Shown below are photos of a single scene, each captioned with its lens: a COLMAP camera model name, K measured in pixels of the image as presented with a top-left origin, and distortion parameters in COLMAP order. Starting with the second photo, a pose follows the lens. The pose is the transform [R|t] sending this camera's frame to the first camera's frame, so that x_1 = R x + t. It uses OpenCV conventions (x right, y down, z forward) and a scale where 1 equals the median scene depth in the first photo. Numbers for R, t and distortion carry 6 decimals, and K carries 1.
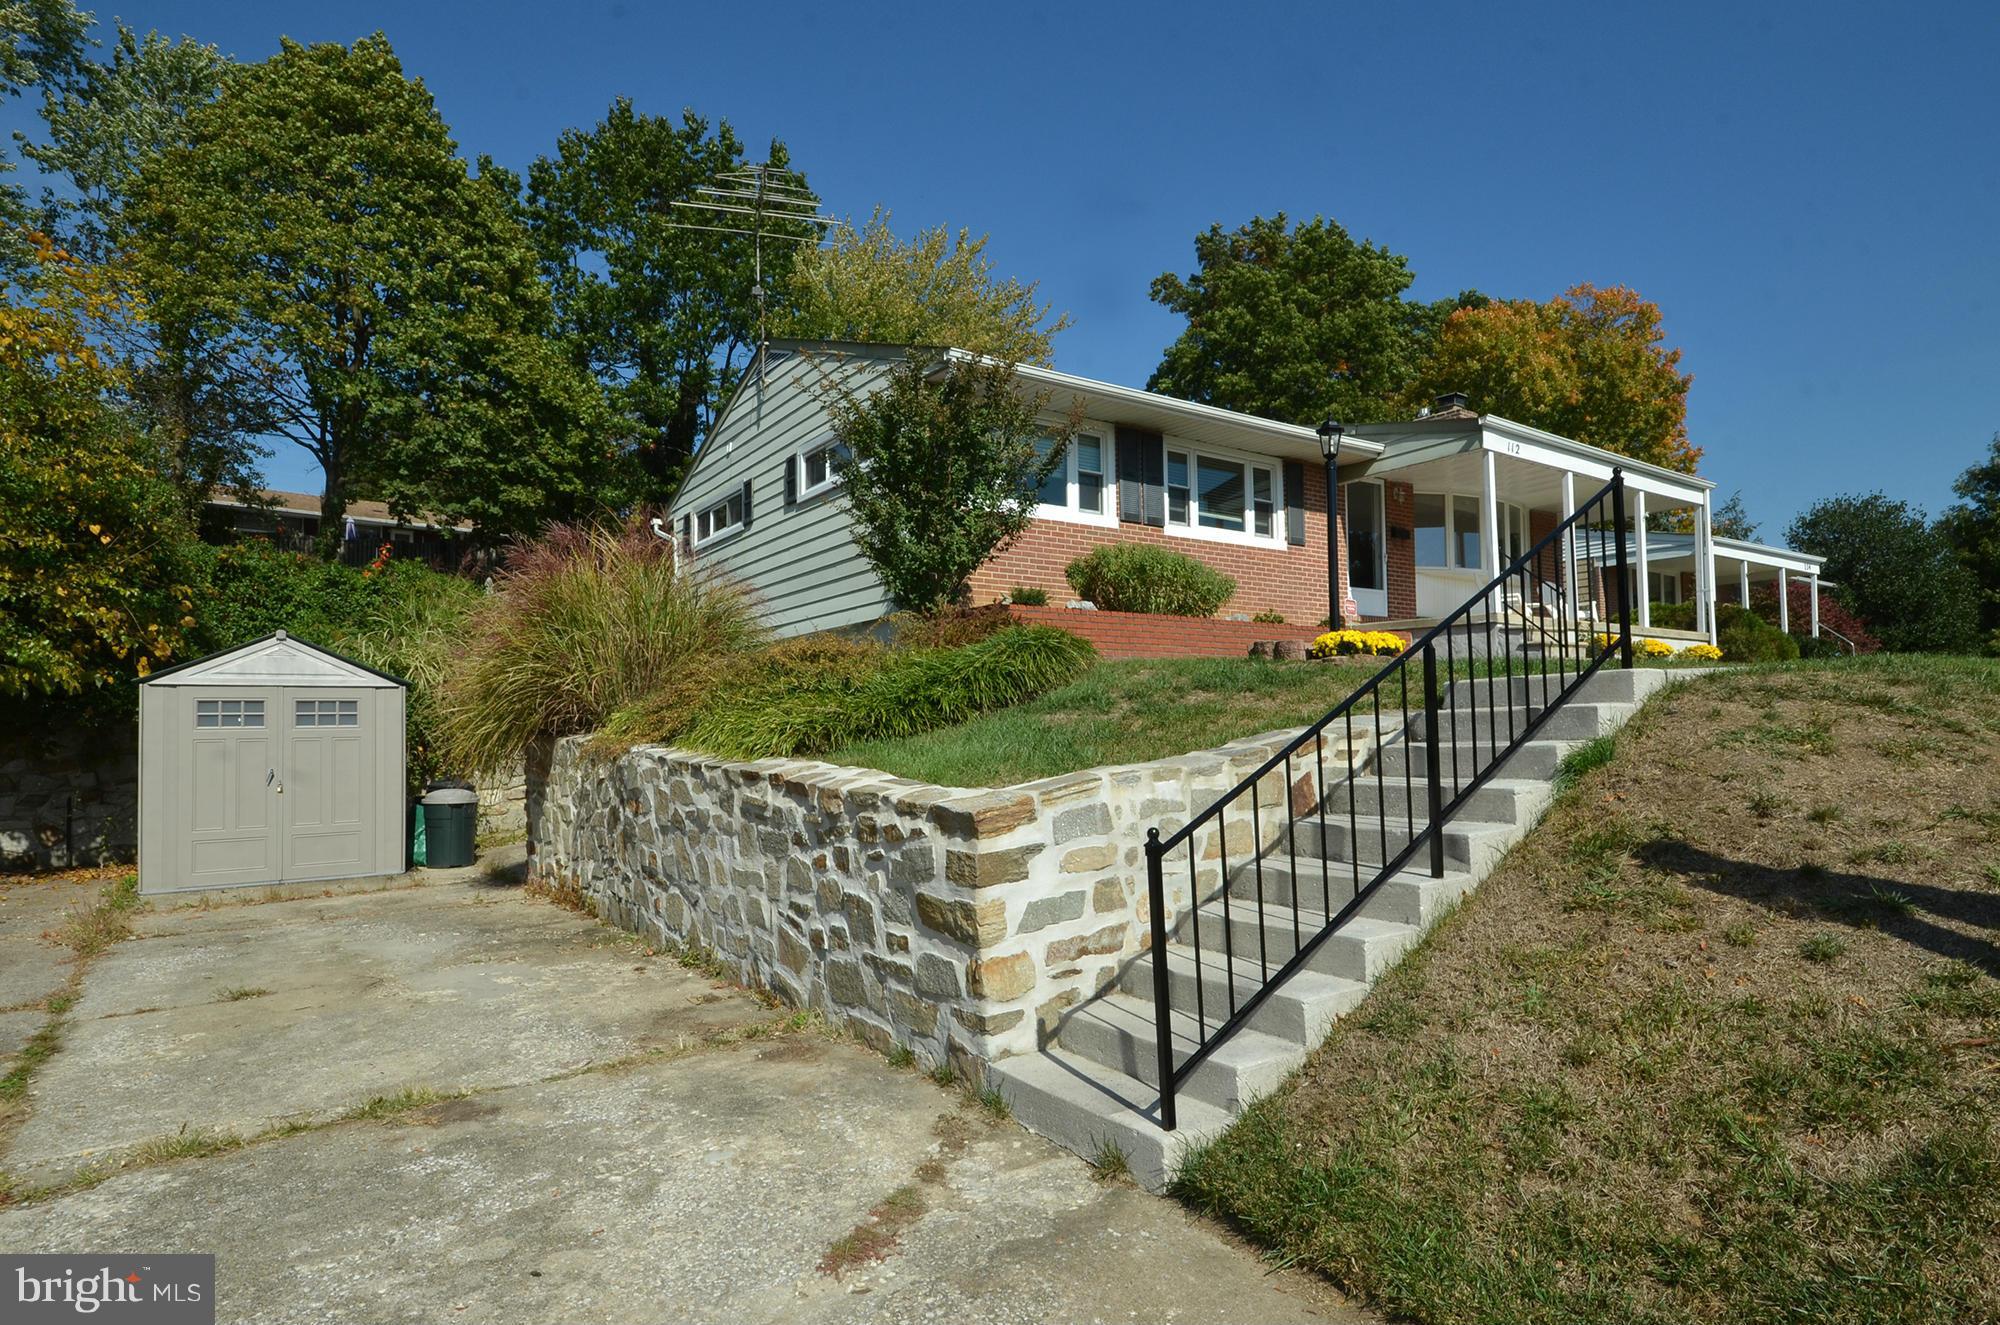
lens RADIAL K [[1050.8, 0, 998.6], [0, 1050.8, 724.9], [0, 0, 1]] dist [-0.000012, -0.002377]
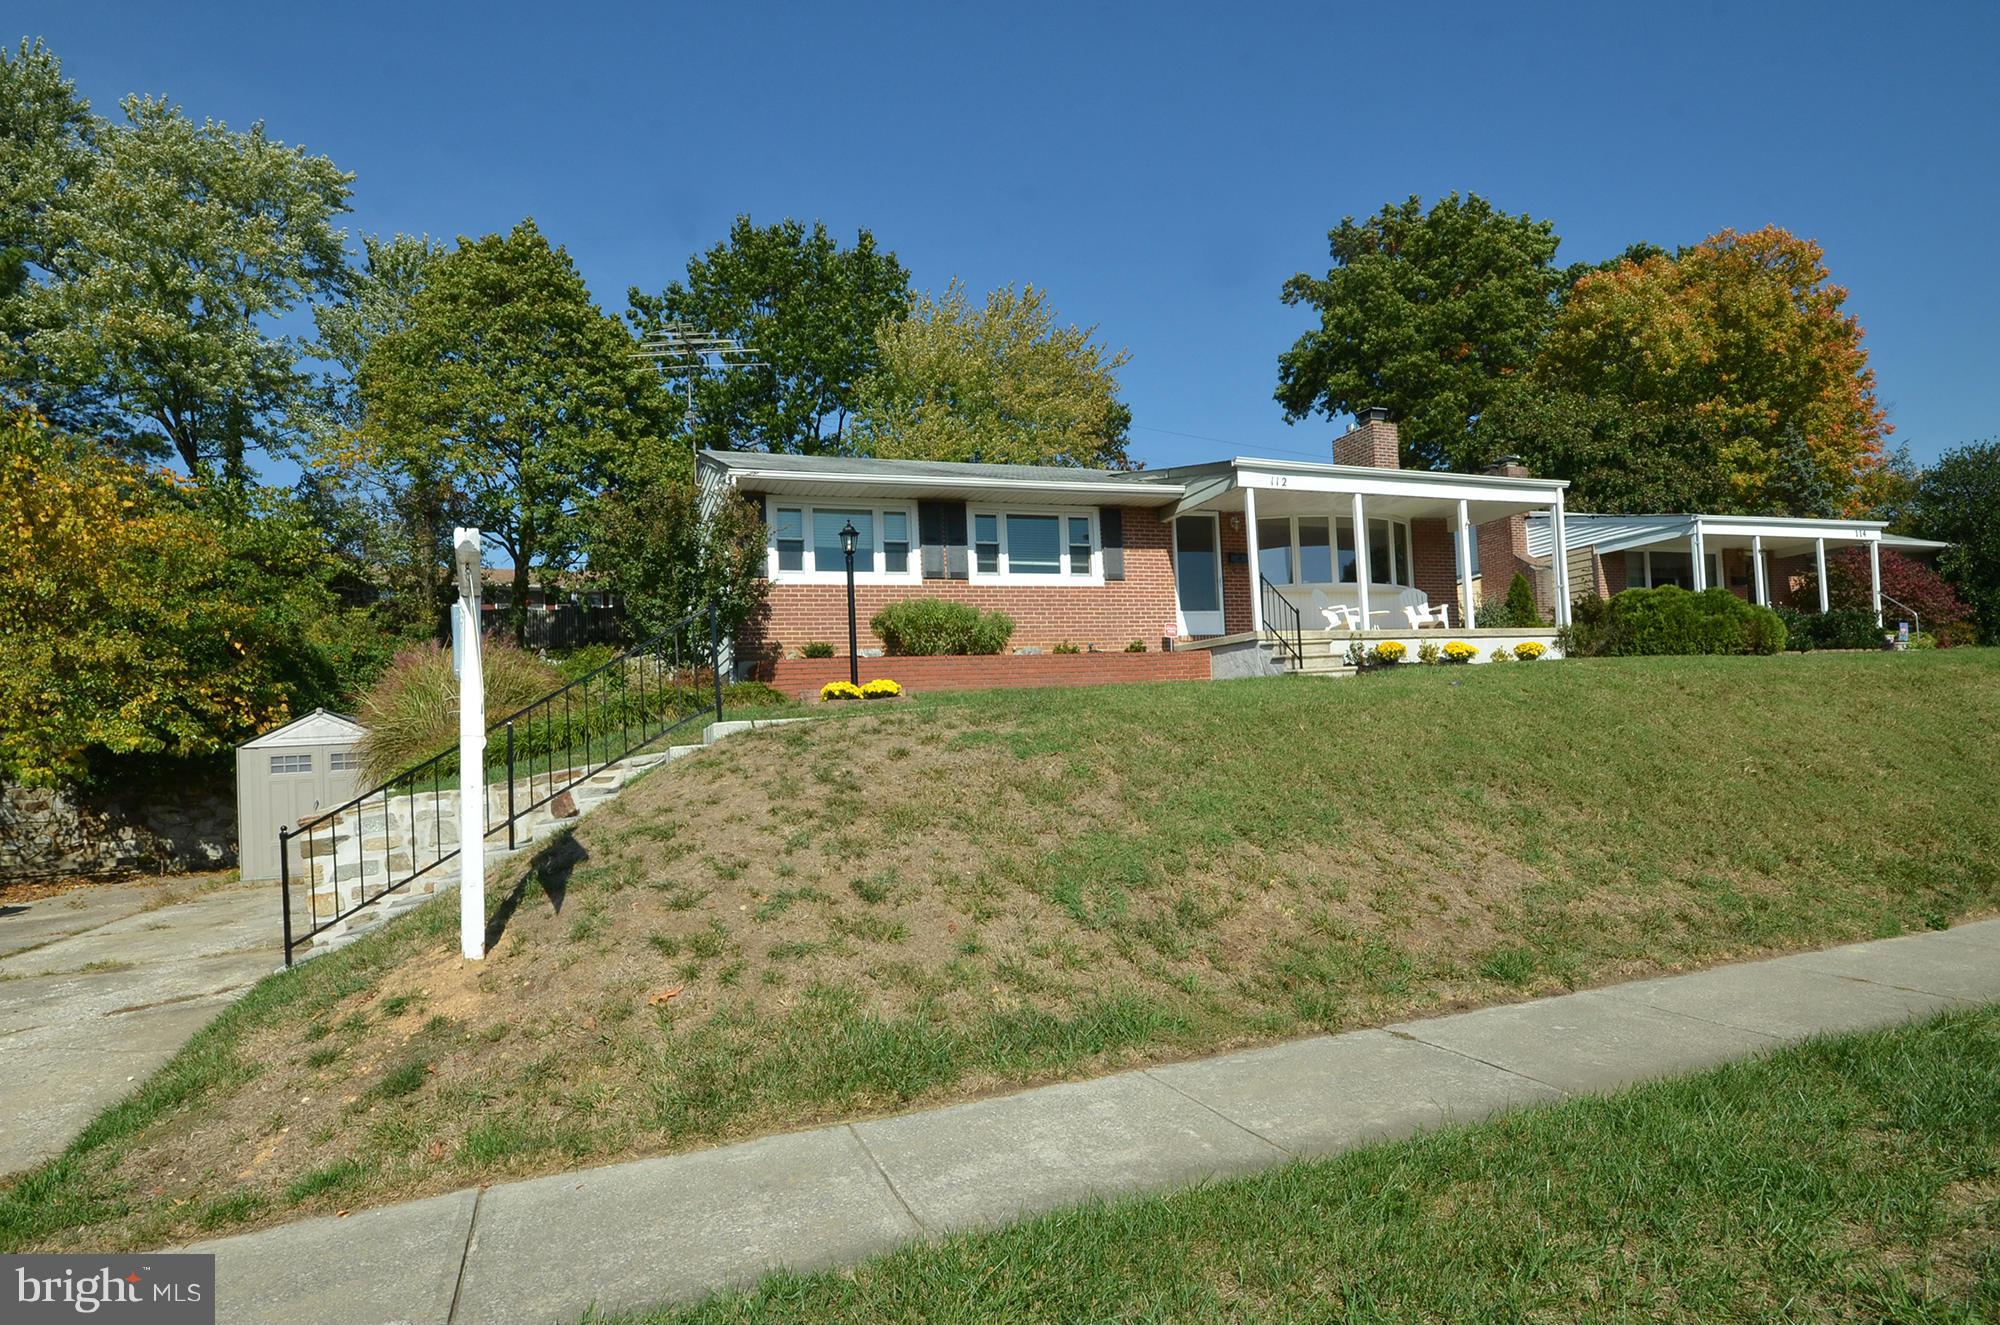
lens RADIAL K [[1050.8, 0, 998.6], [0, 1050.8, 724.9], [0, 0, 1]] dist [-0.000012, -0.002377]
pose [[0.964023, -0.043536, -0.262229, 0.291821], [0.041691, 0.999051, -0.012598, -0.002419], [0.262529, 0.001212, 0.964923, -0.091062]]
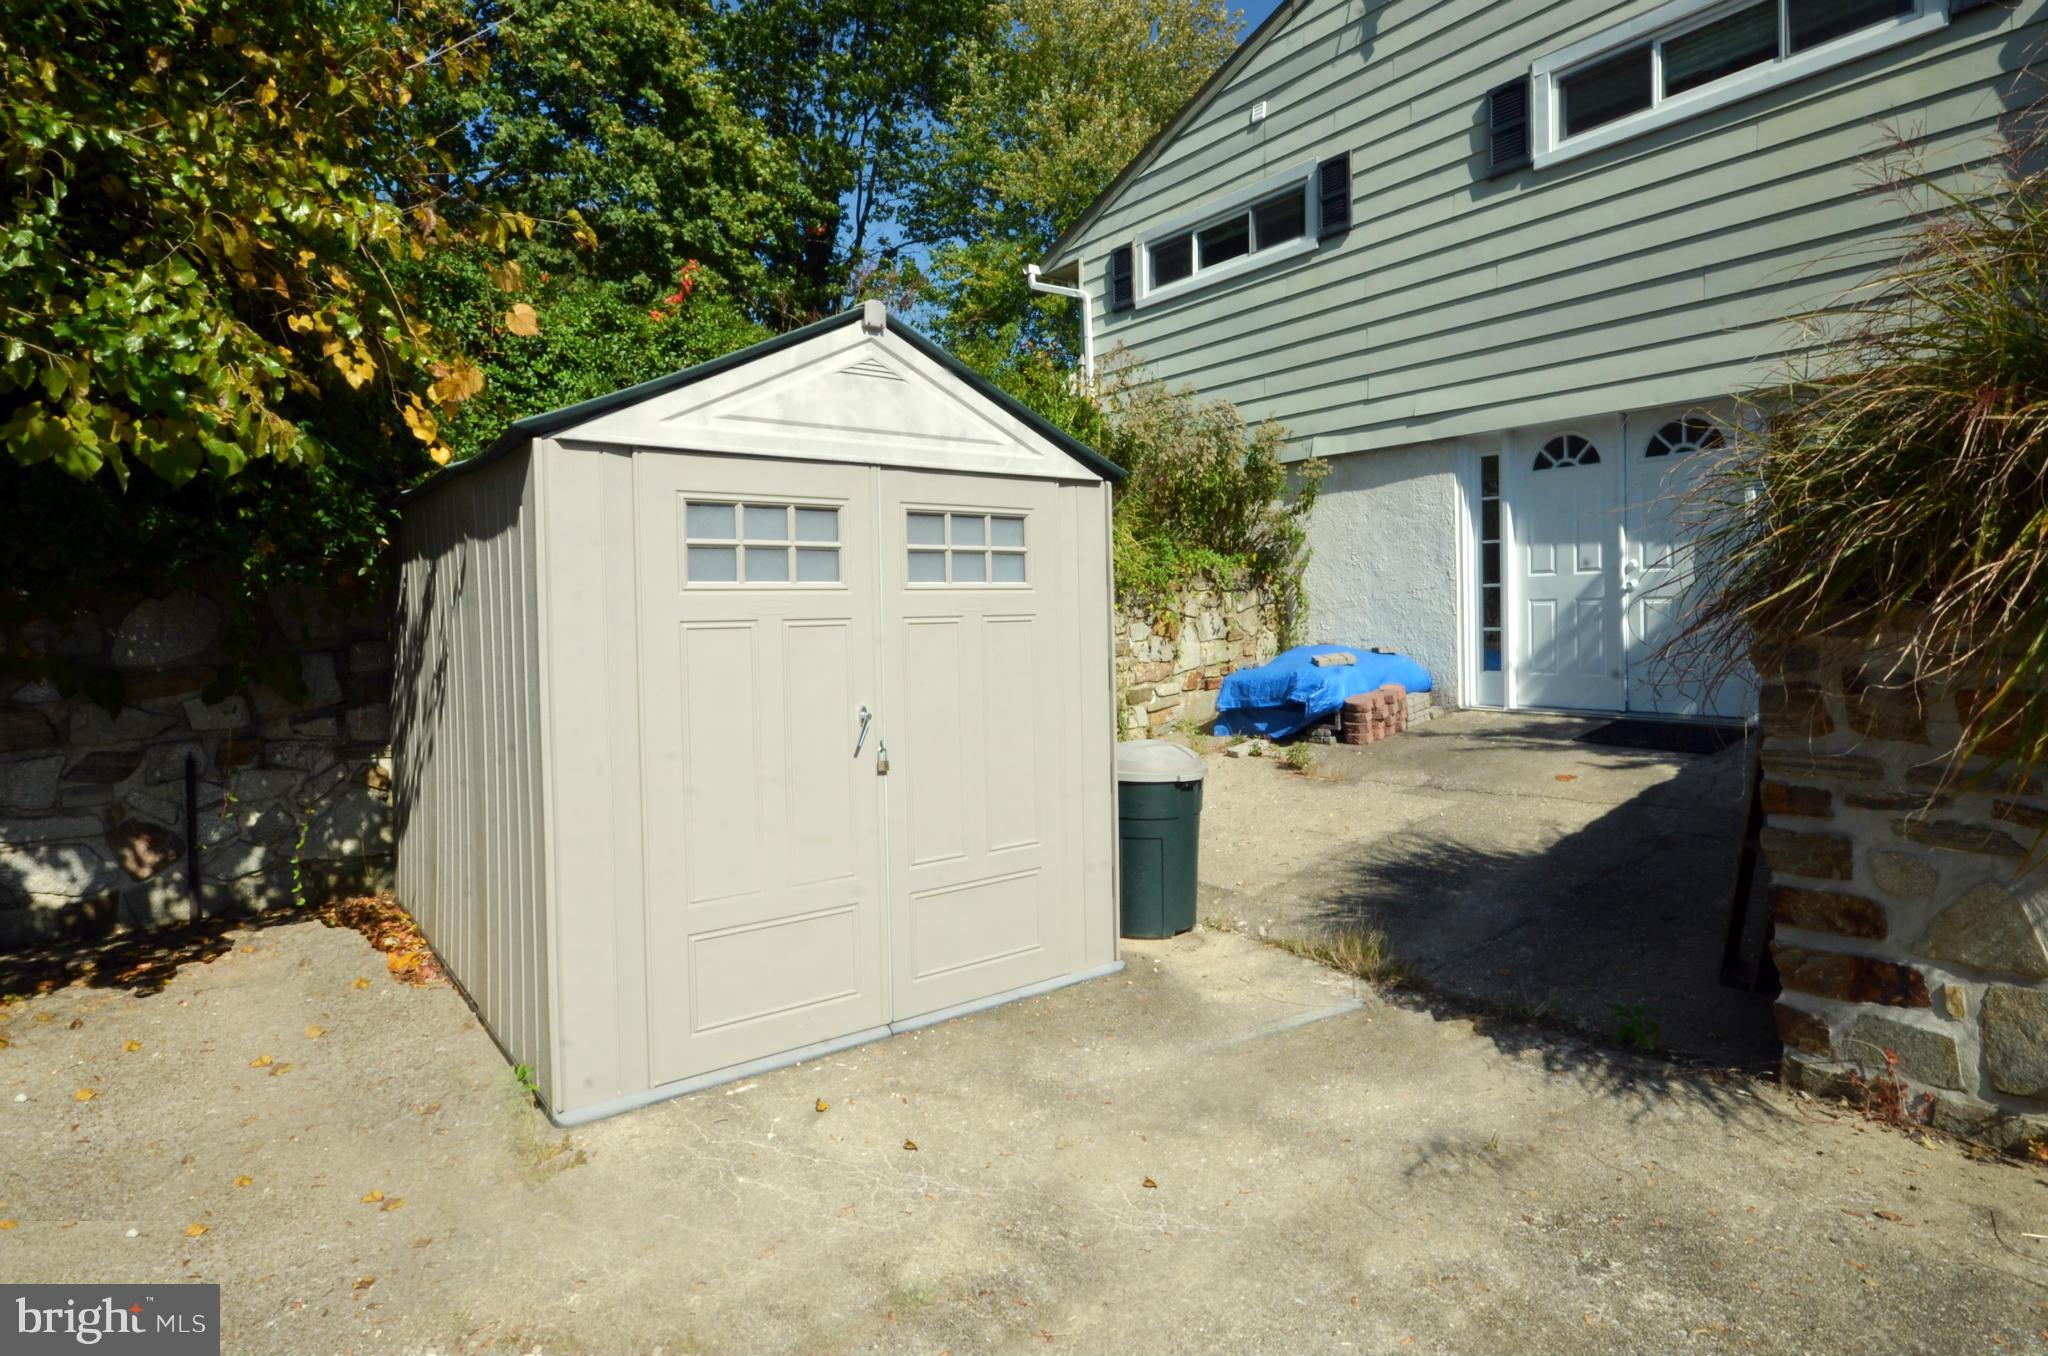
lens RADIAL K [[1043.7, 0, 1024.0], [0, 1043.7, 678.0], [0, 0, 1]] dist [-0.001028, 0.000036]
pose [[0.999028, -0.002458, 0.044009, -0.288716], [-0.000614, 0.997572, 0.069640, 0.004152], [-0.044073, -0.069600, 0.996601, 0.290738]]
